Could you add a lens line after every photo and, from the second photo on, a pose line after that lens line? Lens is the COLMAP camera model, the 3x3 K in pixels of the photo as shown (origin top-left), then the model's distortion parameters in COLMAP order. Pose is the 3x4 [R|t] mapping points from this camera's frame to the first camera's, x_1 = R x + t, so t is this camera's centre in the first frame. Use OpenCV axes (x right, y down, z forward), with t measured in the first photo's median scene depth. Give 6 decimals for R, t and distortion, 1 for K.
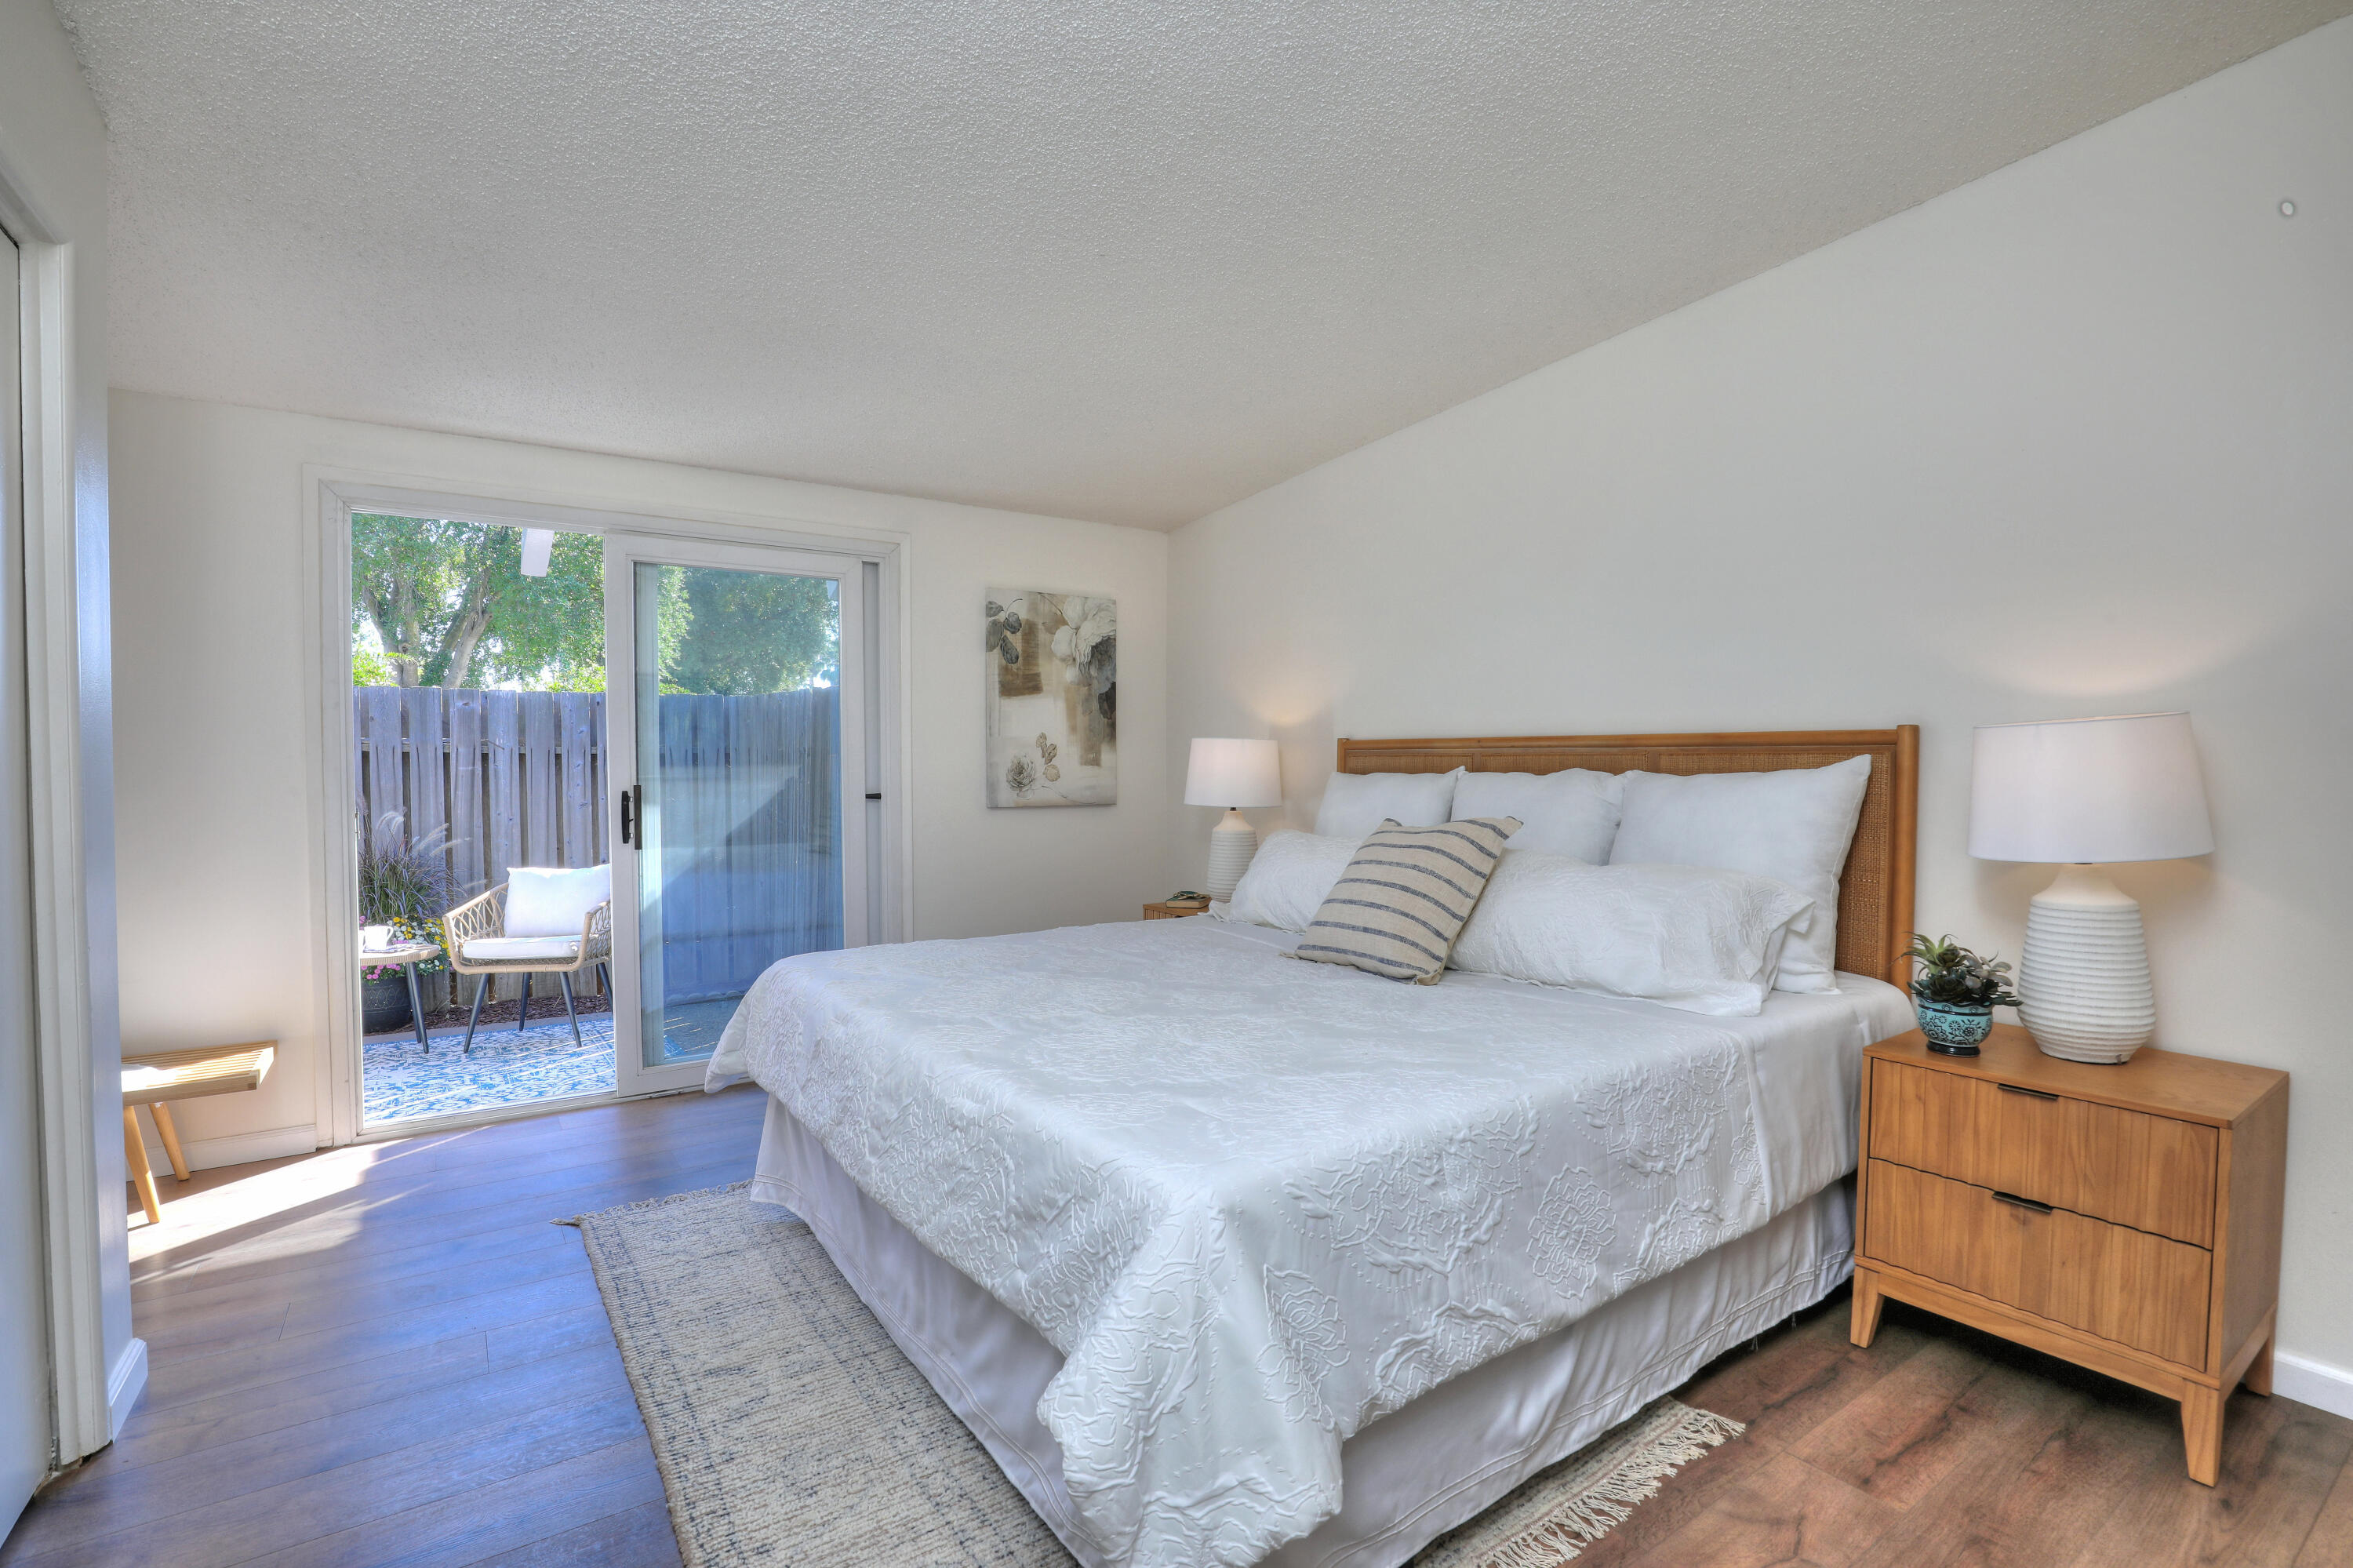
lens RADIAL K [[1079.3, 0, 1179.7], [0, 1079.3, 789.9], [0, 0, 1]] dist [-0.024764, 0.003374]
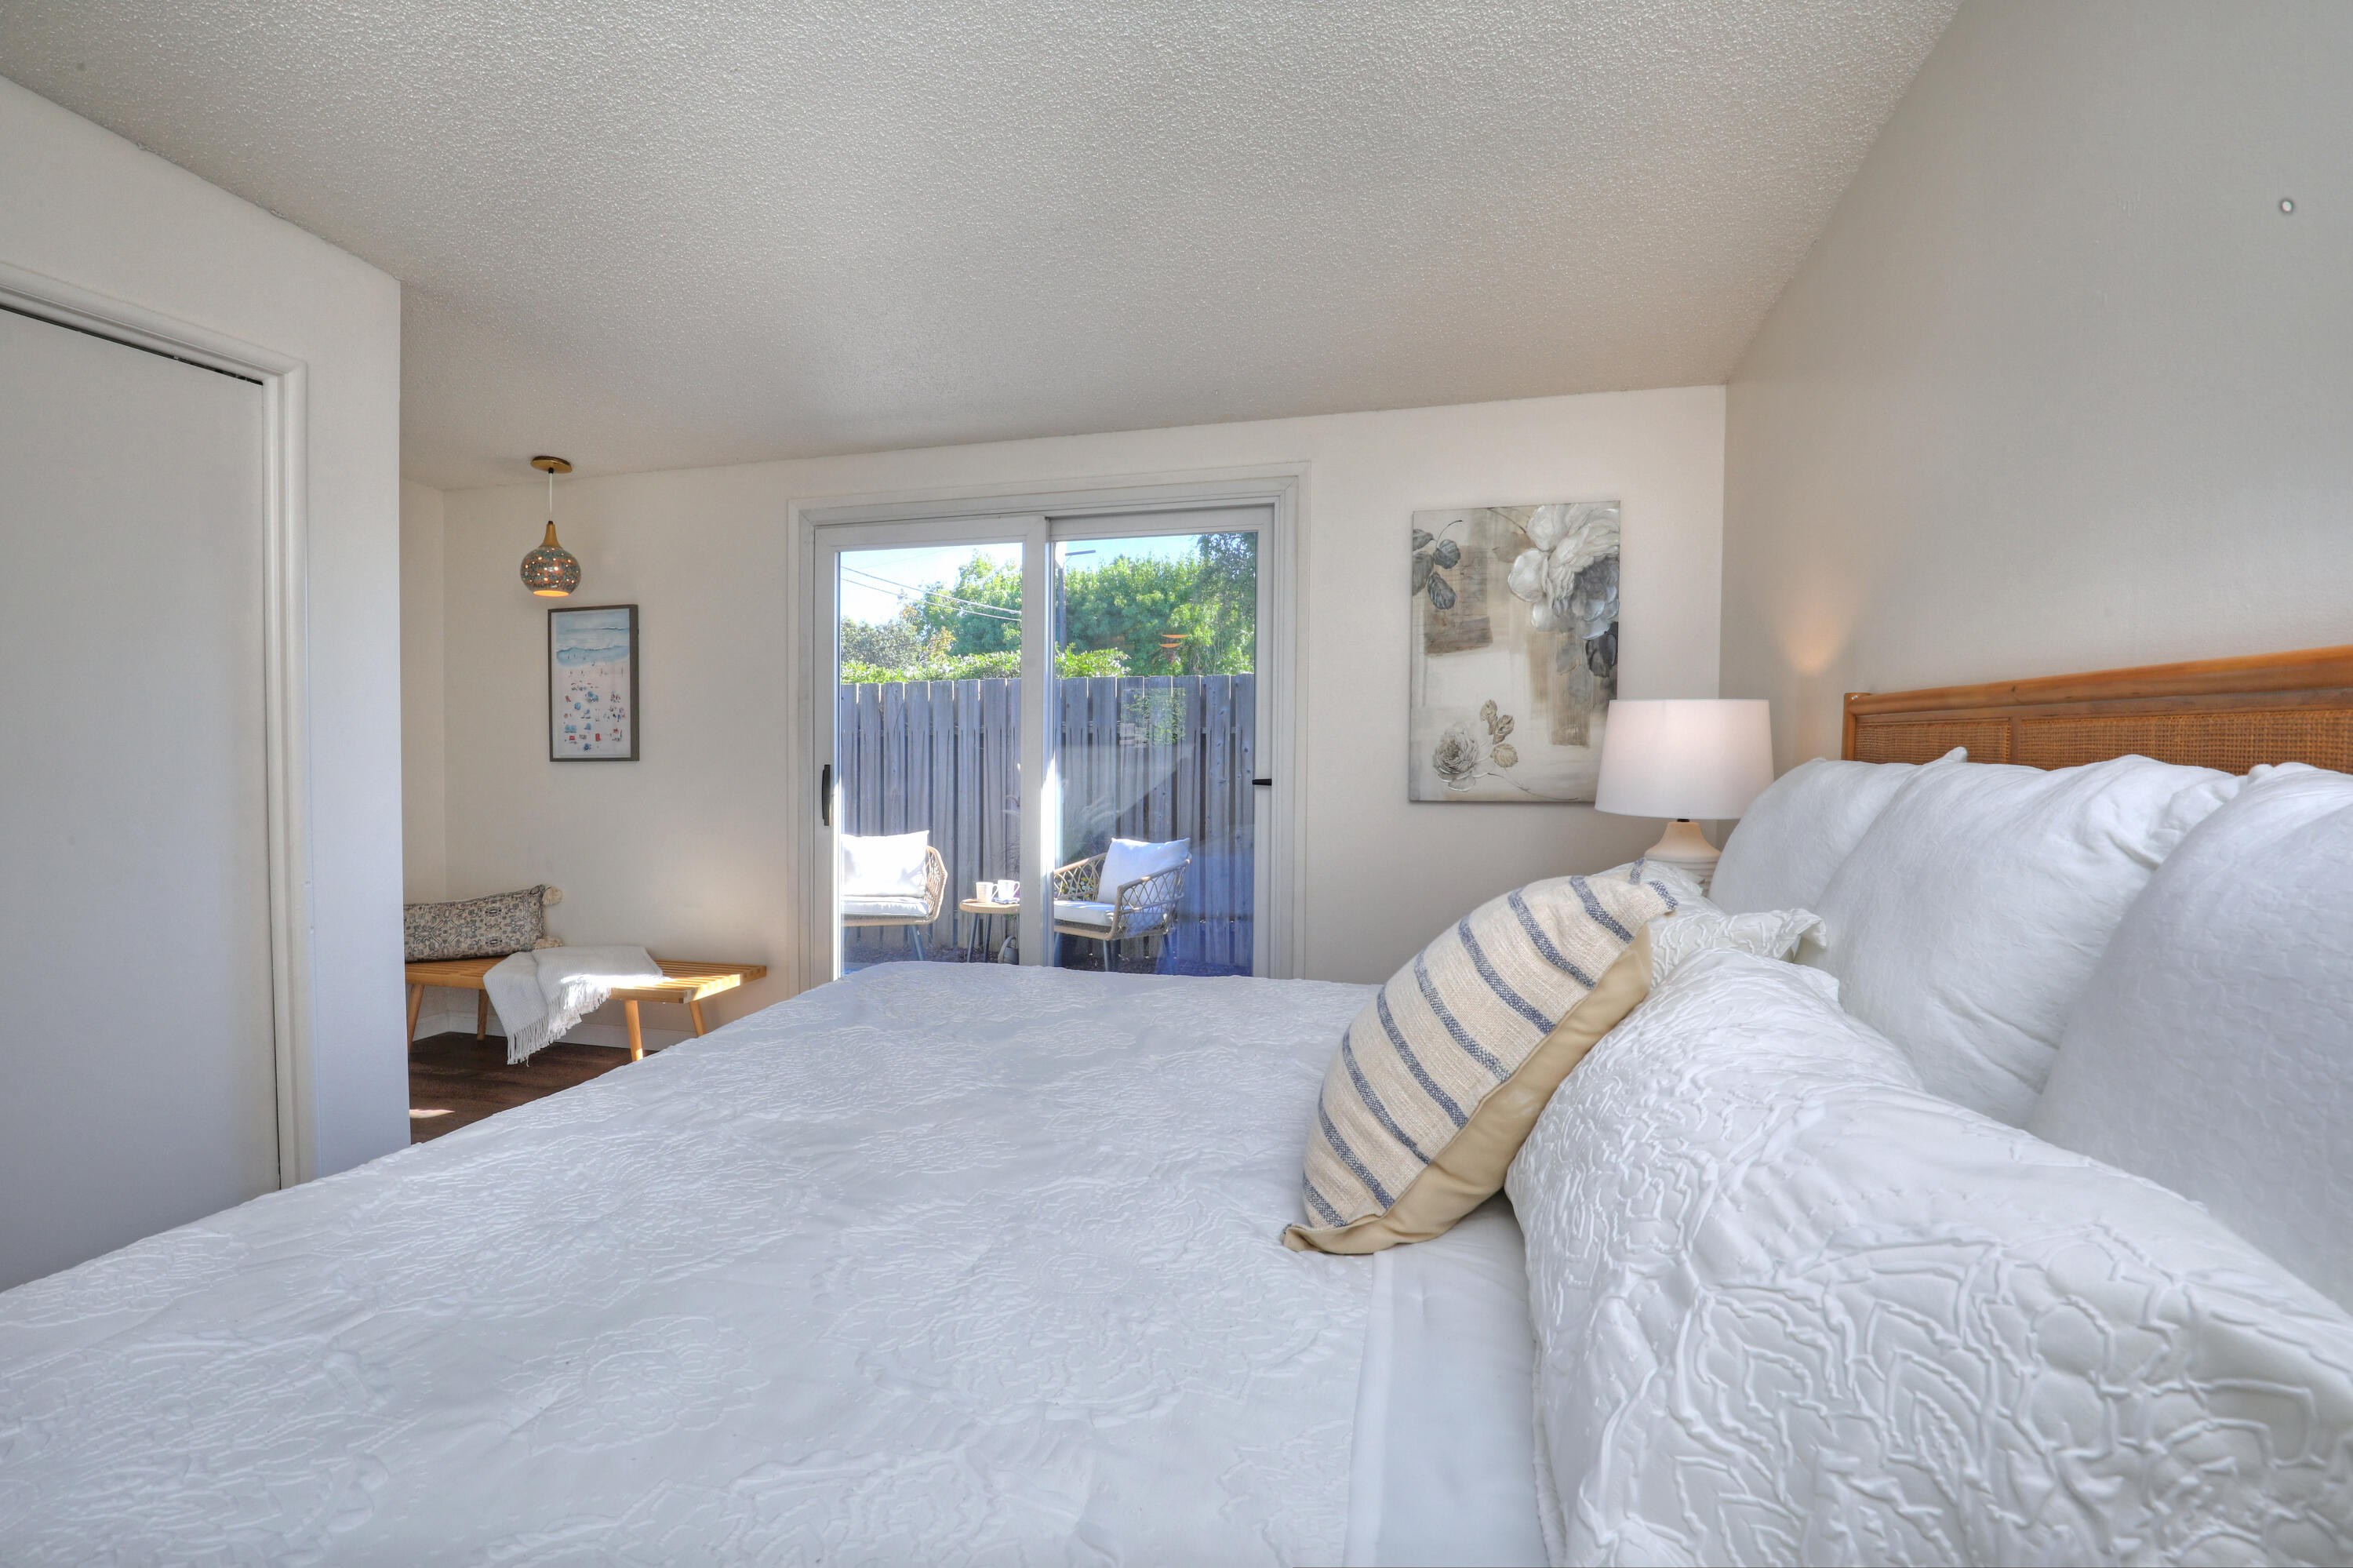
lens RADIAL K [[1079.3, 0, 1176.9], [0, 1079.3, 774.8], [0, 0, 1]] dist [-0.024764, 0.003374]
pose [[0.648240, 0.020345, -0.761164, 0.288624], [-0.015134, 0.999790, 0.013834, -0.009592], [0.761285, 0.002552, 0.648412, 0.369360]]
